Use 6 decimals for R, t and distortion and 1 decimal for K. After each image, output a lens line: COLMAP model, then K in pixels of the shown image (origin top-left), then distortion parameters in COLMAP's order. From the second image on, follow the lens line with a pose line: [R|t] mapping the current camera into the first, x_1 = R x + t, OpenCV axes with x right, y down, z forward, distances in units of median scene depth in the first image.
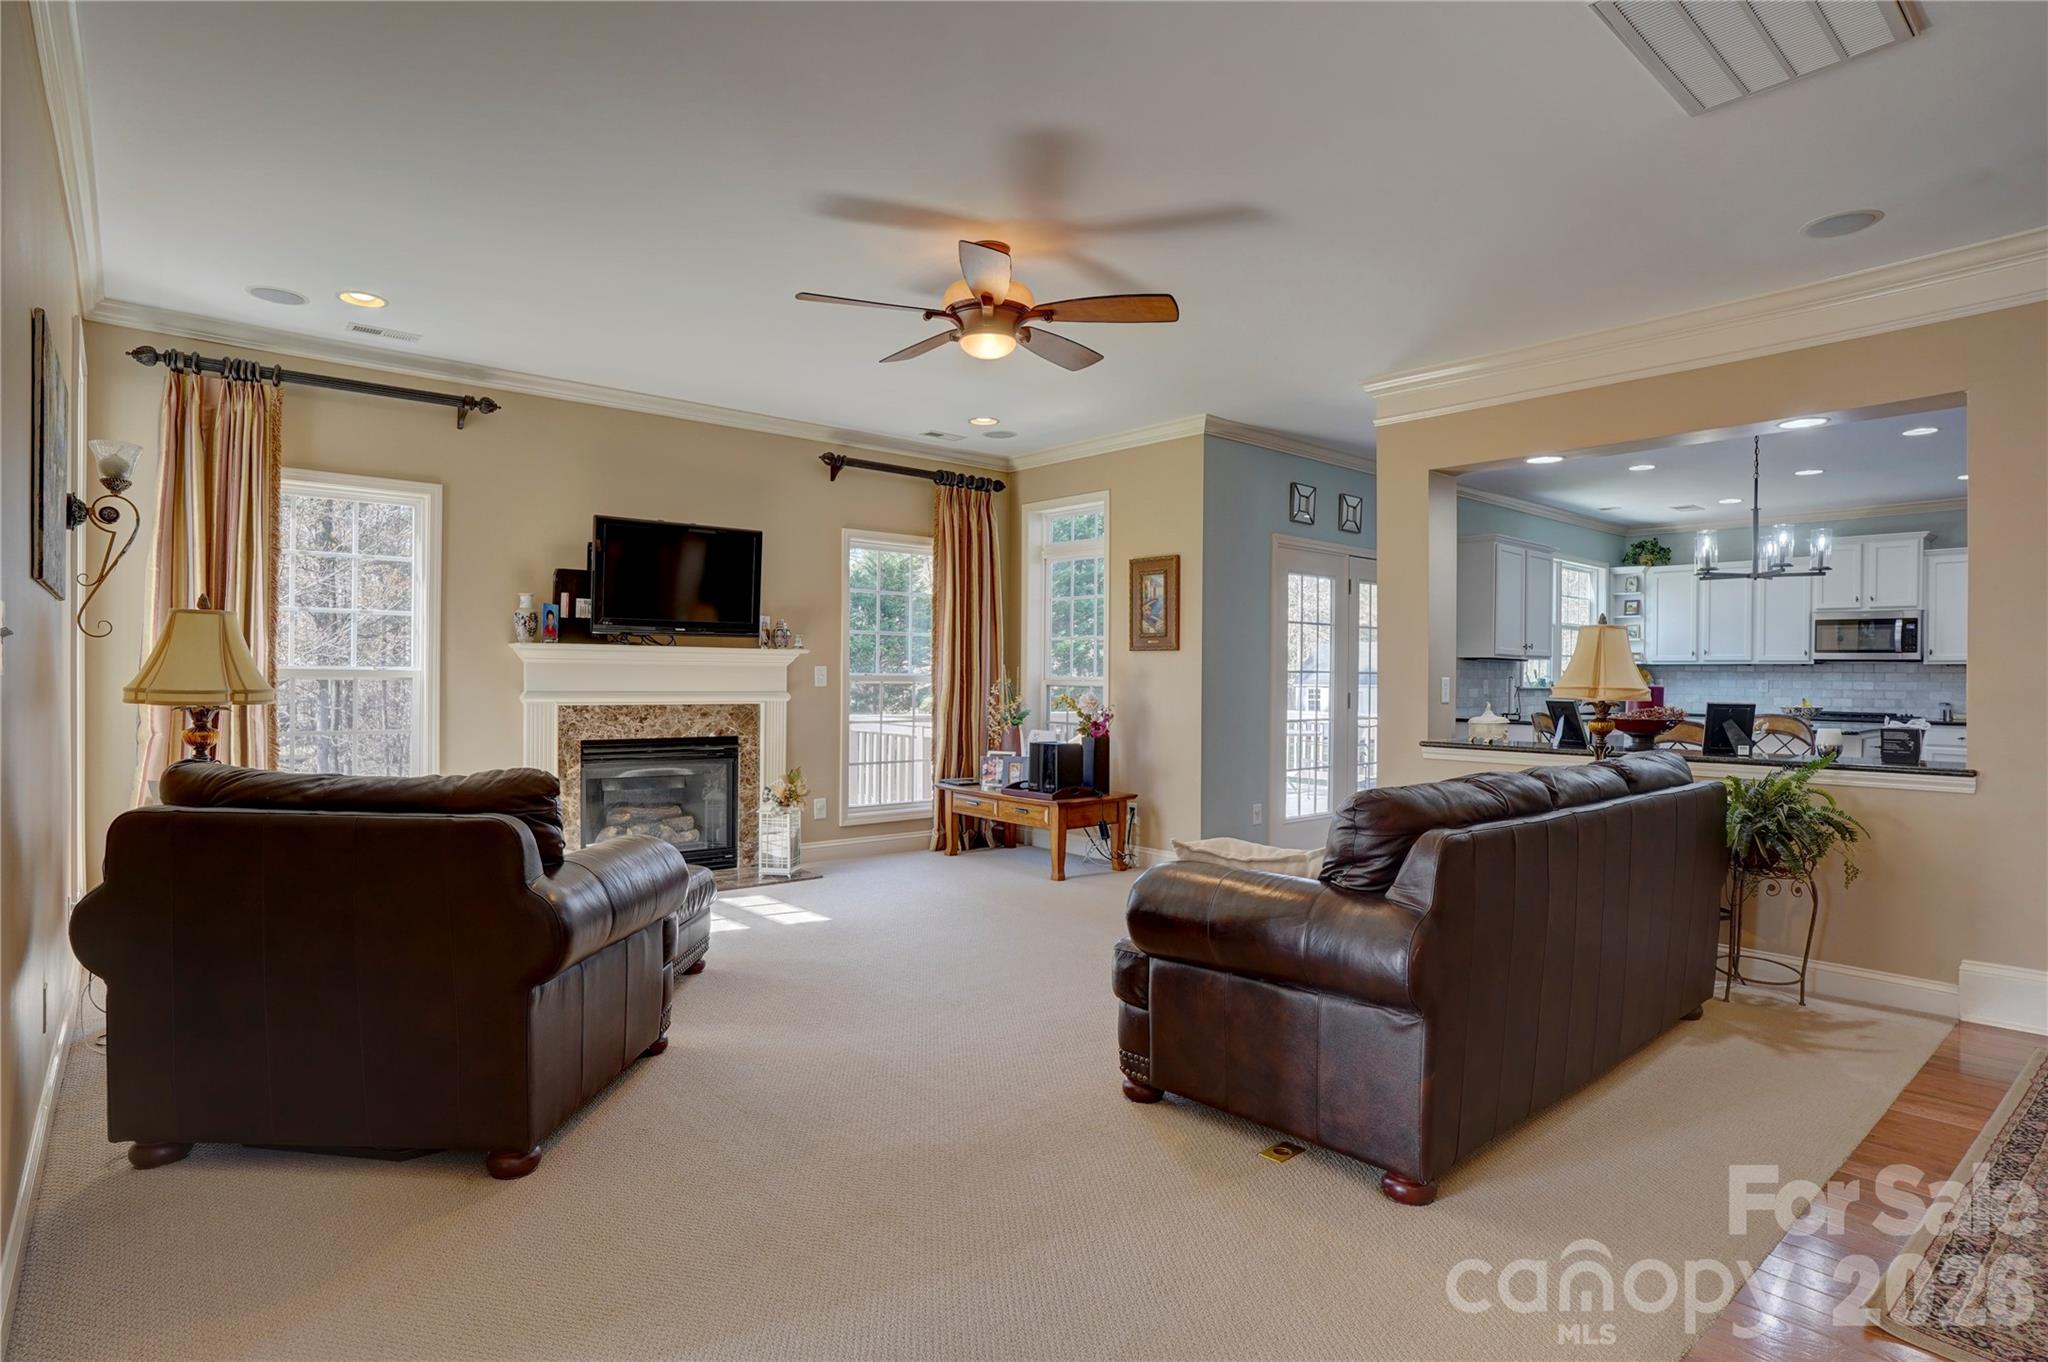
lens RADIAL K [[1077.1, 0, 1021.1], [0, 1077.1, 682.4], [0, 0, 1]] dist [-0.071787, 0.040178]
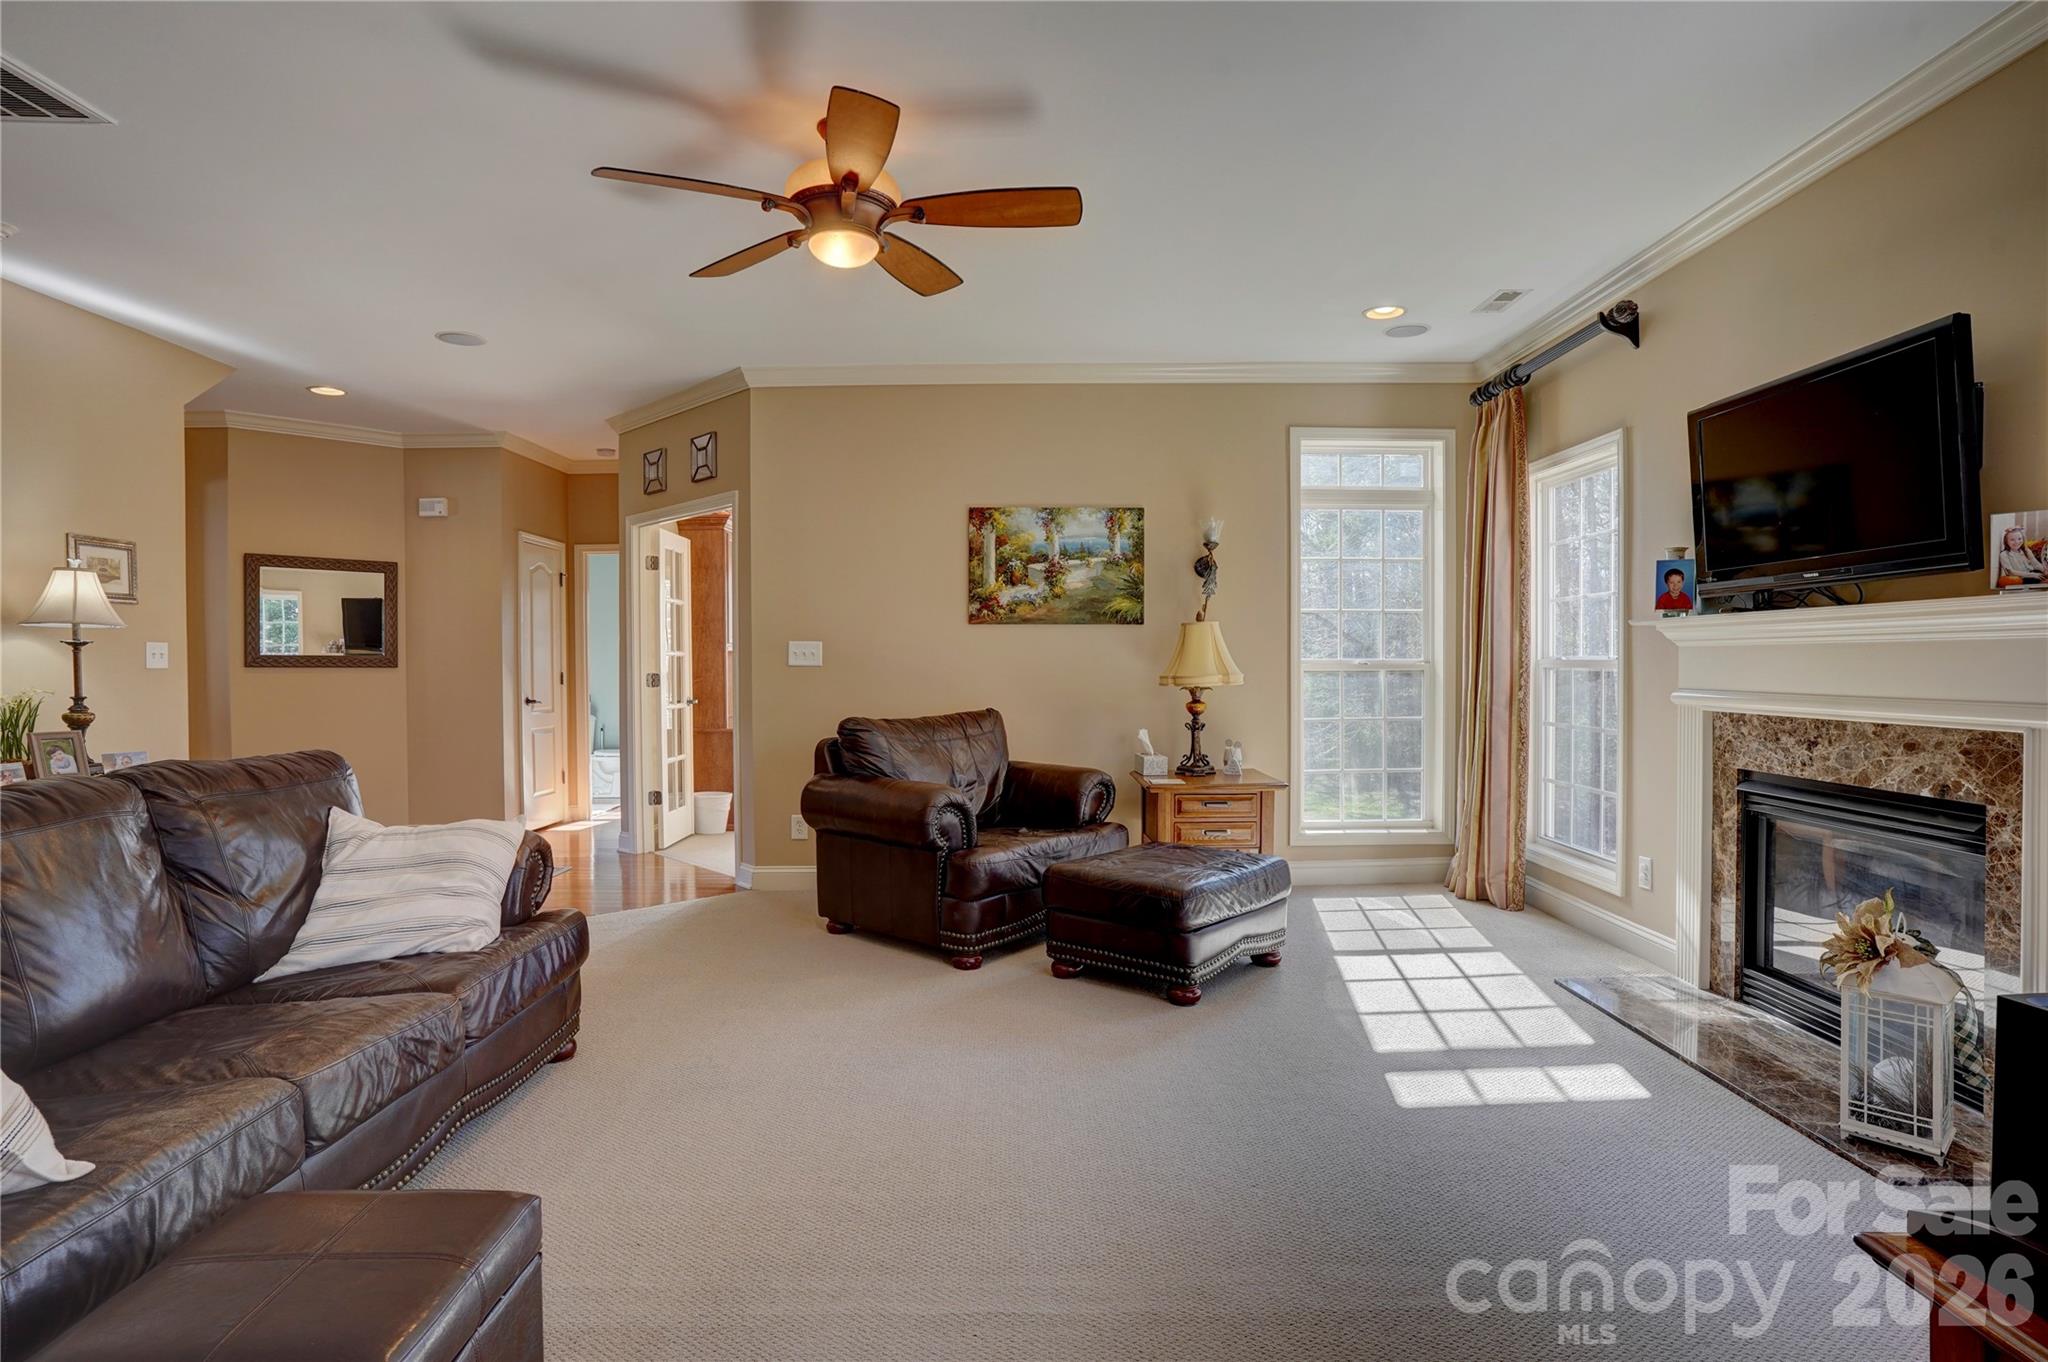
lens RADIAL K [[1077.1, 0, 1022.7], [0, 1077.1, 672.5], [0, 0, 1]] dist [-0.071787, 0.040178]
pose [[-0.635211, -0.000137, -0.772339, 0.306572], [-0.006670, 0.999964, 0.005309, -0.002284], [0.772310, 0.008524, -0.635189, 0.999731]]
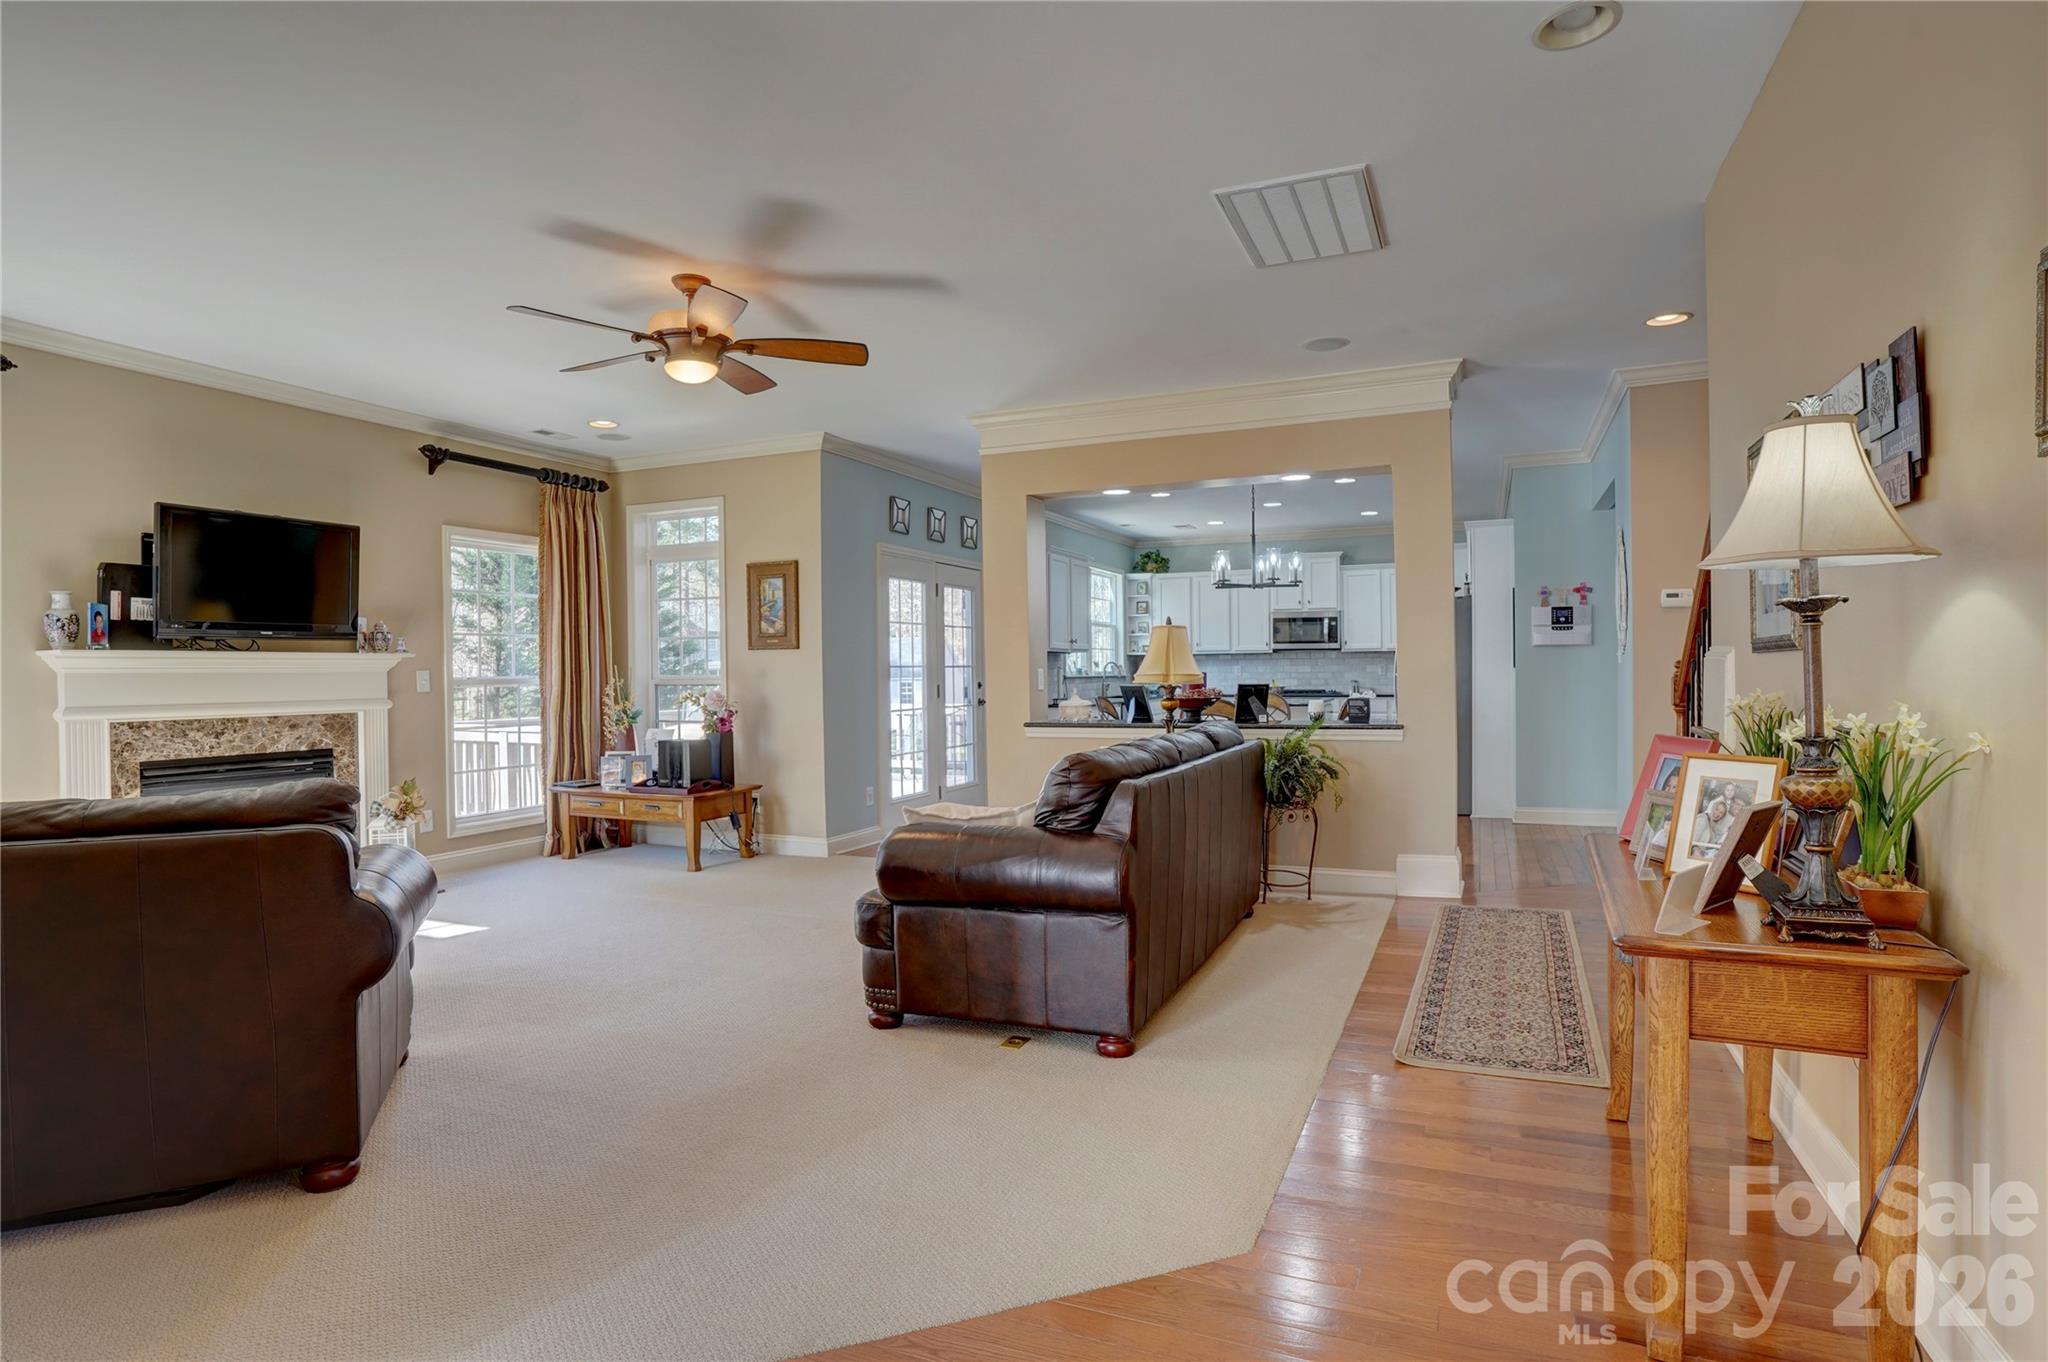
lens RADIAL K [[1077.1, 0, 1023.1], [0, 1077.1, 682.4], [0, 0, 1]] dist [-0.071787, 0.040178]
pose [[0.901380, -0.025247, 0.432292, -0.123224], [0.023474, 0.999680, 0.009440, -0.001063], [-0.432392, 0.001639, 0.901684, -0.070814]]
